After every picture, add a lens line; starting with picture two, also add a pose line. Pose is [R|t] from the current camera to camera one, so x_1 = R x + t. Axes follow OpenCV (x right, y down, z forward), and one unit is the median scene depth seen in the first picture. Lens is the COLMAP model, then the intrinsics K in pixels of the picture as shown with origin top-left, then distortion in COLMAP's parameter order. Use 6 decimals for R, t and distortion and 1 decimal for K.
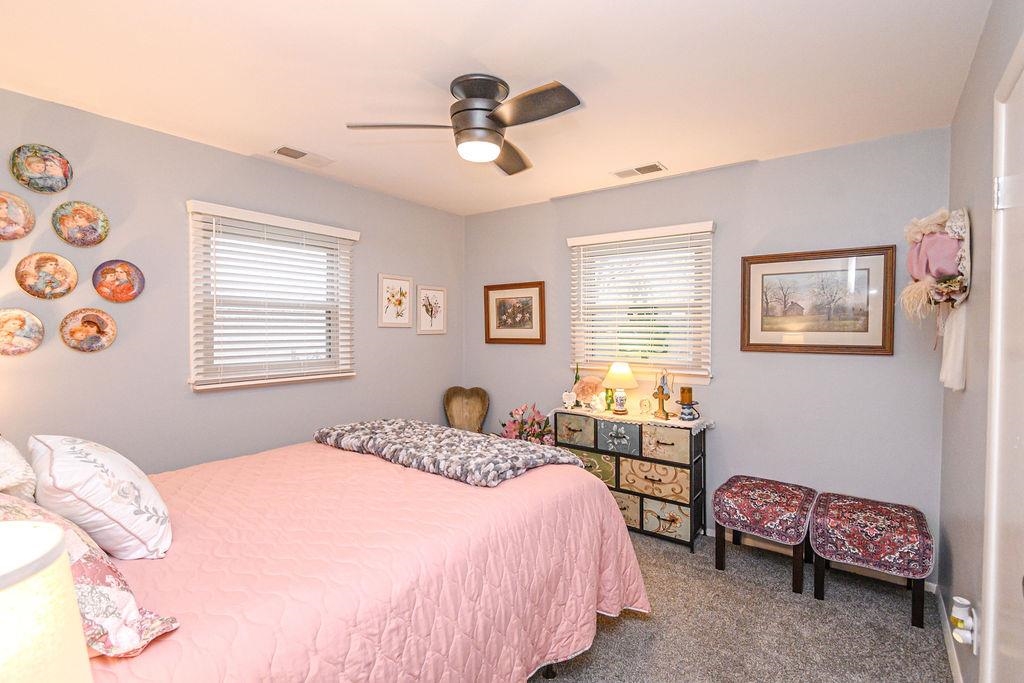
lens RADIAL K [[473.5, 0, 507.6], [0, 473.5, 337.8], [0, 0, 1]] dist [-0.002794, -0.000598]
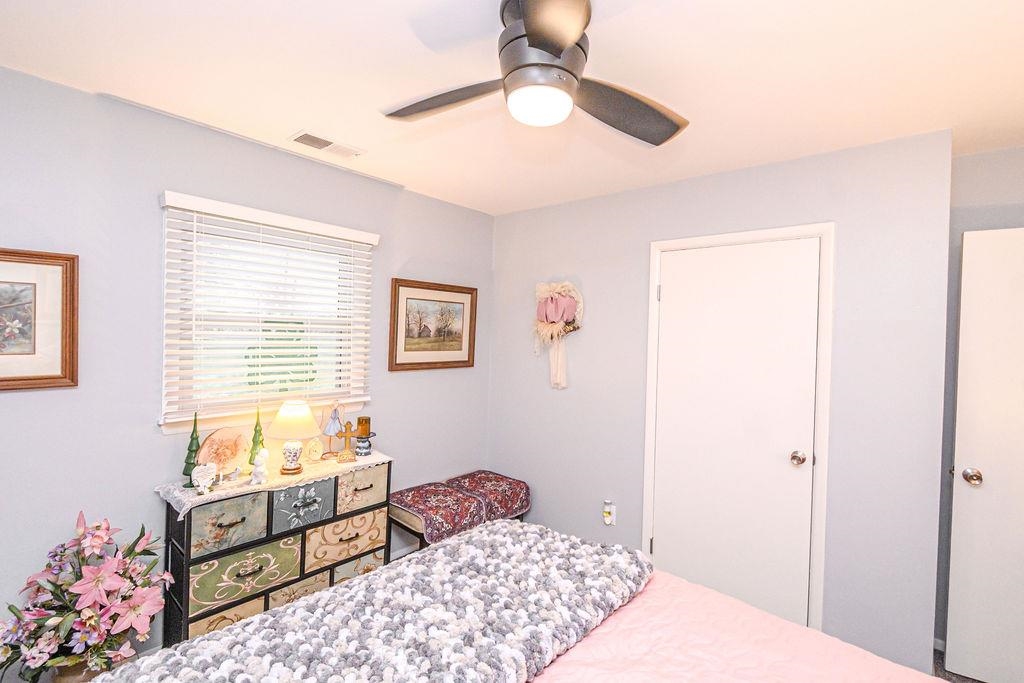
lens RADIAL K [[473.5, 0, 507.6], [0, 473.5, 337.8], [0, 0, 1]] dist [-0.002794, -0.000598]
pose [[0.057170, -0.014953, 0.998252, -0.480435], [-0.008250, 0.999847, 0.015450, -0.059468], [-0.998330, -0.009118, 0.057038, 0.678350]]
